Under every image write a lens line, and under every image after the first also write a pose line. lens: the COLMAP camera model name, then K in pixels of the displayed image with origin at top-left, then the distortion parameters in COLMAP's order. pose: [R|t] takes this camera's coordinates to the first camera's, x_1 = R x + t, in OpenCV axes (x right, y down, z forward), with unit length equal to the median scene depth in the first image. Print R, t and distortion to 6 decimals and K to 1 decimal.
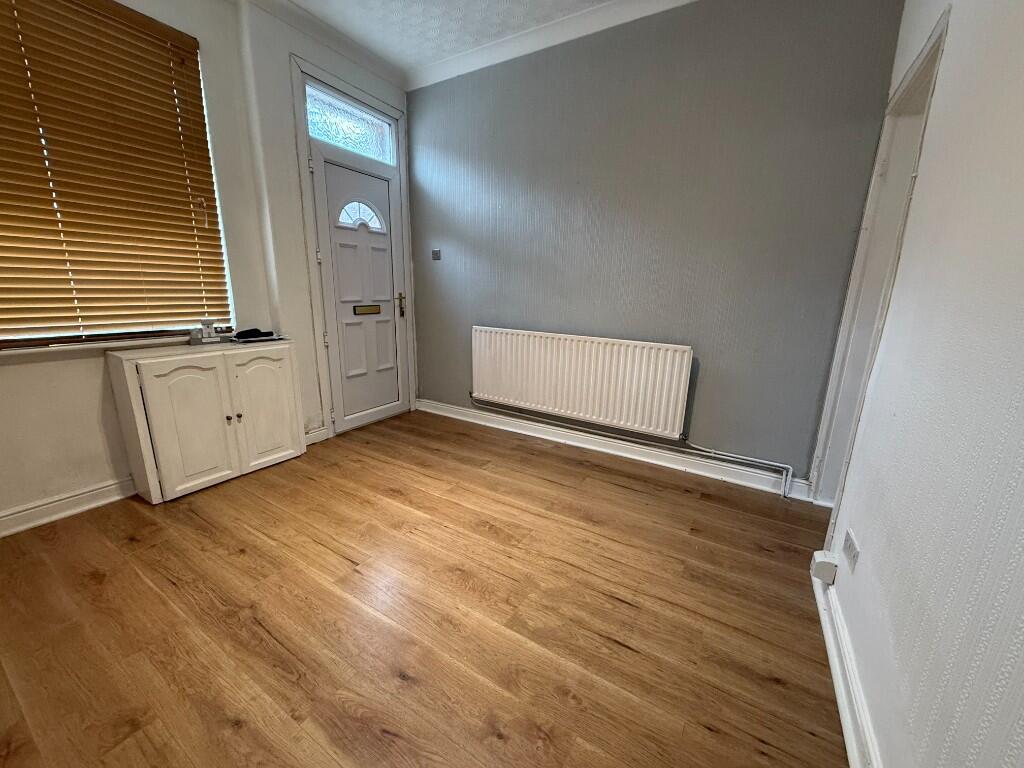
lens RADIAL K [[408.2, 0, 508.6], [0, 408.2, 386.9], [0, 0, 1]] dist [0.001935, -0.000312]
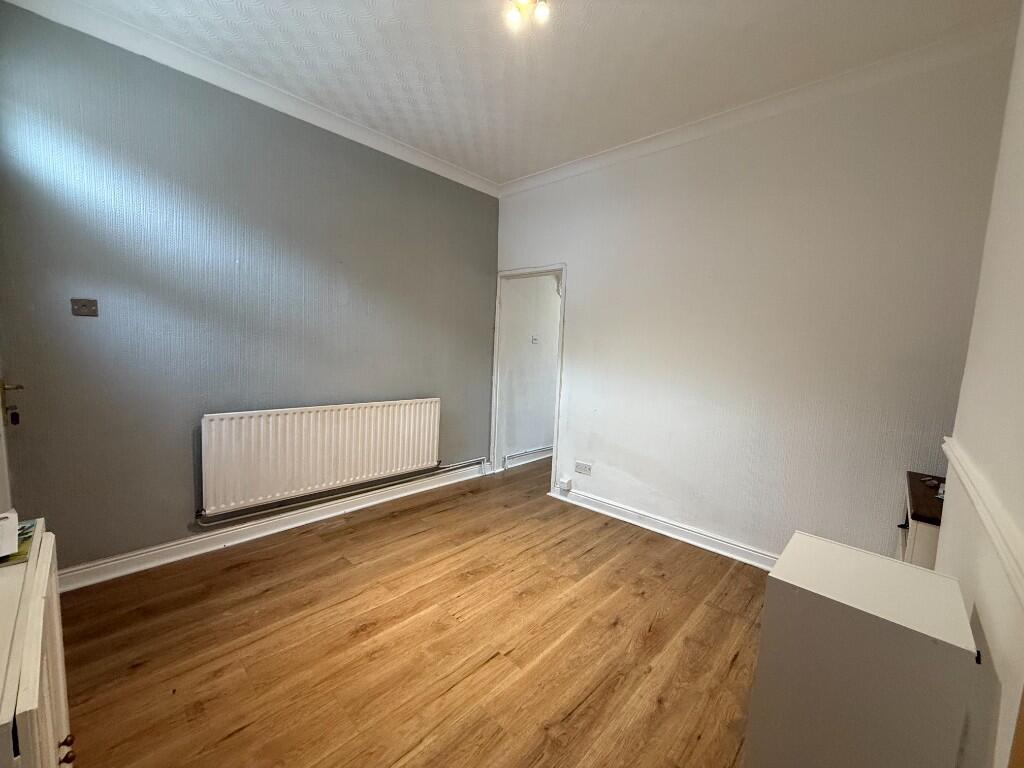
lens RADIAL K [[408.2, 0, 516.9], [0, 408.2, 380.8], [0, 0, 1]] dist [0.001935, -0.000312]
pose [[0.188618, -0.102334, 0.976704, -1.044302], [0.191437, 0.979308, 0.065637, -0.233104], [-0.963211, 0.174597, 0.204305, 0.511808]]
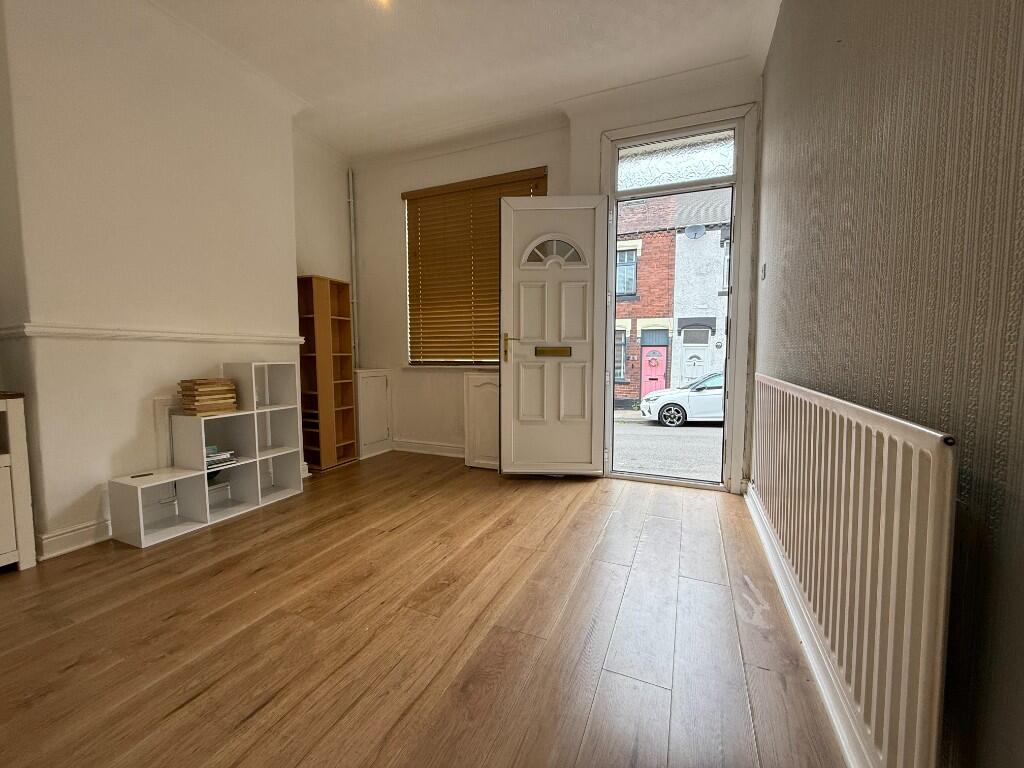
lens RADIAL K [[408.2, 0, 512.2], [0, 408.2, 382.4], [0, 0, 1]] dist [0.001935, -0.000312]
pose [[0.140395, 0.045276, -0.989060, 0.733427], [-0.228718, 0.973418, 0.012094, -0.089175], [0.963316, 0.224518, 0.147018, 0.872929]]
